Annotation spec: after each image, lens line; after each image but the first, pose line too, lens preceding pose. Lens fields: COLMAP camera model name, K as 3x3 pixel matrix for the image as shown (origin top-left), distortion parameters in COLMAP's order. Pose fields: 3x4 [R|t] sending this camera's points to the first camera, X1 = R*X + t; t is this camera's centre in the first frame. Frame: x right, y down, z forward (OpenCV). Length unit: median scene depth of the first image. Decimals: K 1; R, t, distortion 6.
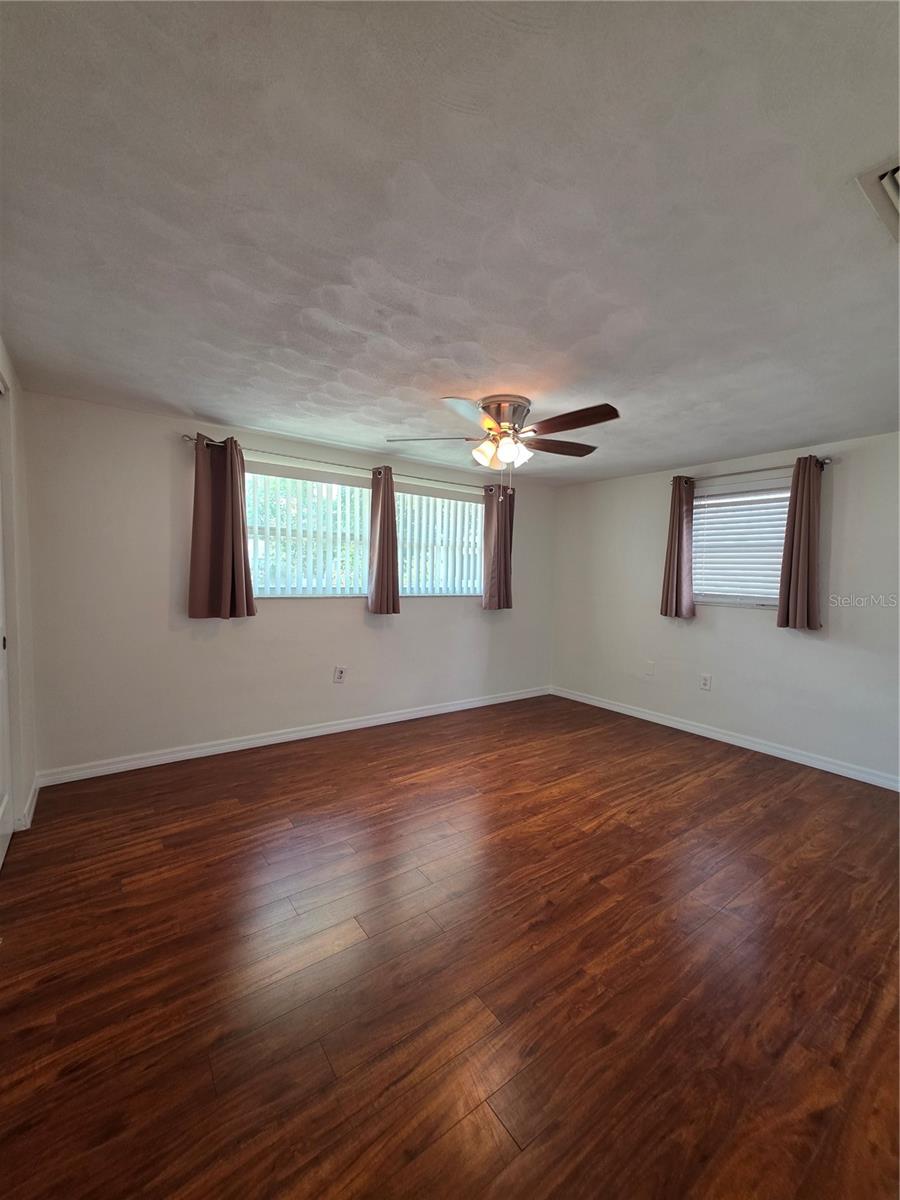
lens RADIAL K [[478.9, 0, 445.4], [0, 478.9, 605.4], [0, 0, 1]] dist [-0.001598, 0.000190]
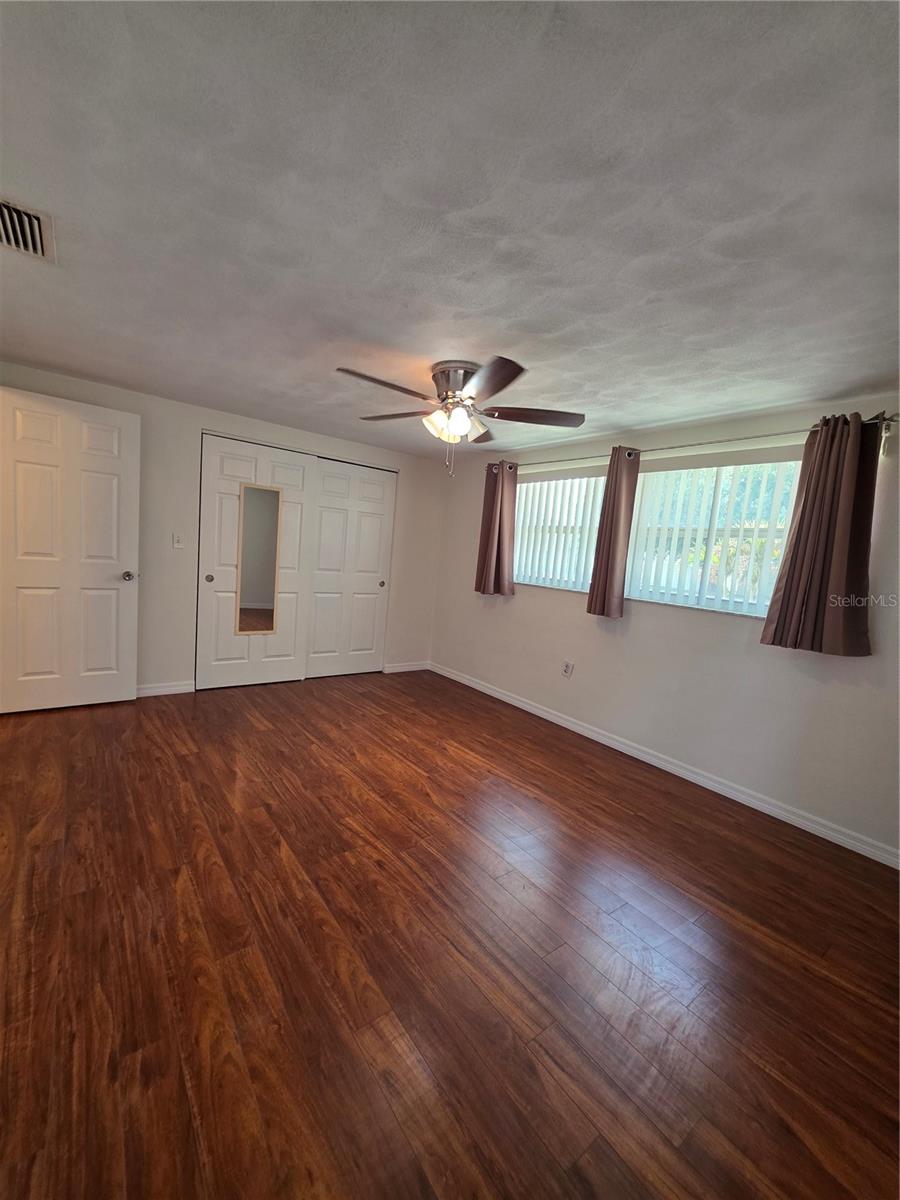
lens RADIAL K [[478.9, 0, 445.4], [0, 478.9, 605.4], [0, 0, 1]] dist [-0.001598, 0.000190]
pose [[0.034240, 0.089253, -0.995420, 1.068746], [-0.152220, 0.984850, 0.083069, -0.041277], [0.987753, 0.148678, 0.047307, 0.977006]]
